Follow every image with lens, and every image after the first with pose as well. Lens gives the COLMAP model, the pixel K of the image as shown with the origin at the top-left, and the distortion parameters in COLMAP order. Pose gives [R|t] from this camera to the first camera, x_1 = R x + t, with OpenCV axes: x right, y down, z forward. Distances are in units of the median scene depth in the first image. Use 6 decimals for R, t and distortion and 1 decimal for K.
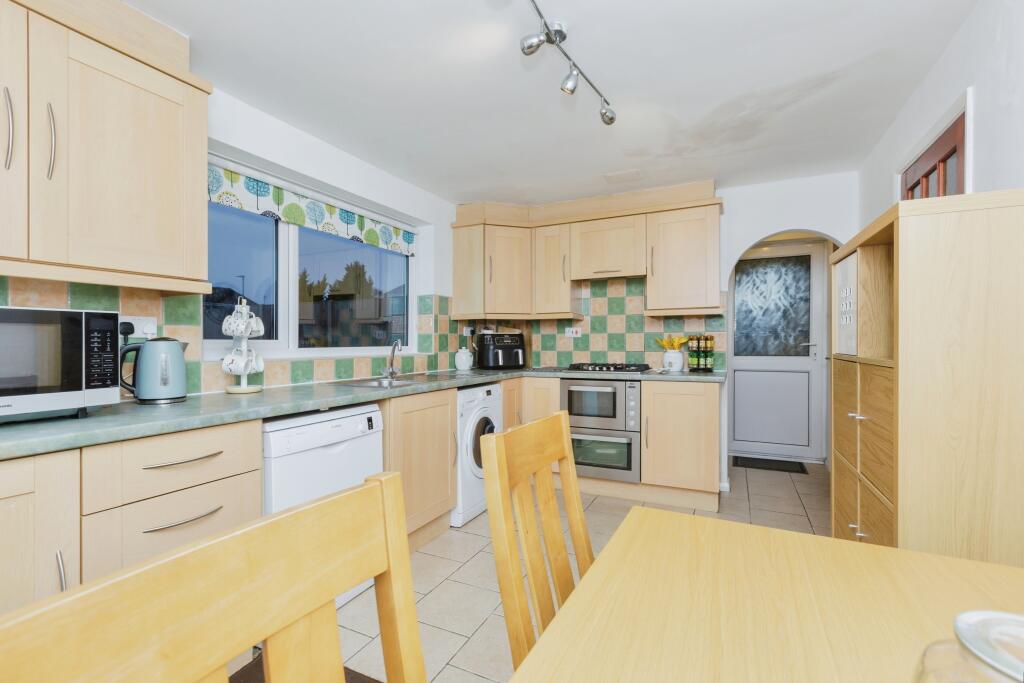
lens RADIAL K [[461.3, 0, 513.2], [0, 461.3, 341.0], [0, 0, 1]] dist [0.001691, 0.001526]
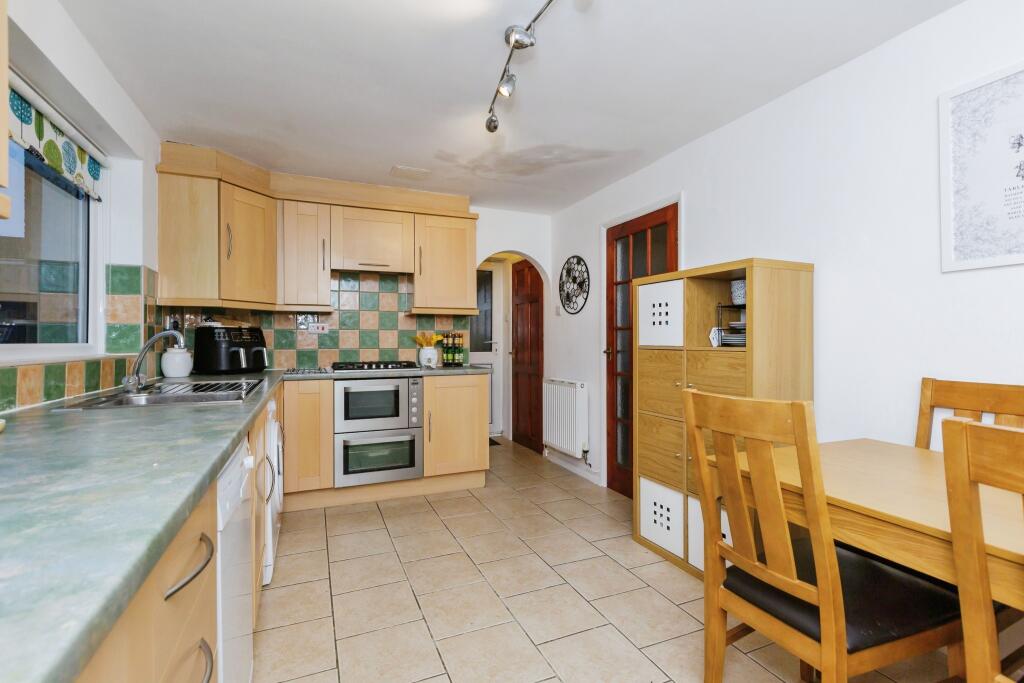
lens RADIAL K [[461.3, 0, 511.6], [0, 461.3, 337.8], [0, 0, 1]] dist [0.001691, 0.001526]
pose [[0.653893, 0.008667, 0.756537, -0.337788], [-0.004627, 0.999961, -0.007456, 0.005977], [-0.756573, 0.001375, 0.653908, 0.167791]]
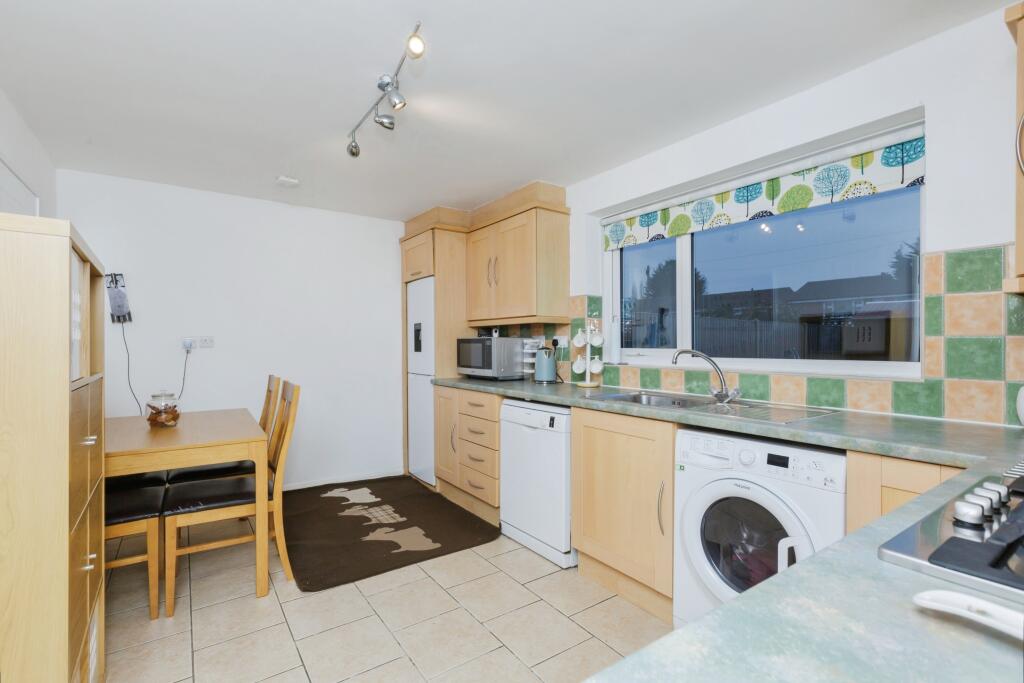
lens RADIAL K [[461.3, 0, 571.0], [0, 461.3, 356.3], [0, 0, 1]] dist [0.001691, 0.001526]
pose [[-0.411765, 0.006073, -0.911270, 0.413607], [-0.013448, 0.999828, 0.012740, 0.002543], [0.911191, 0.017500, -0.411613, 0.903492]]
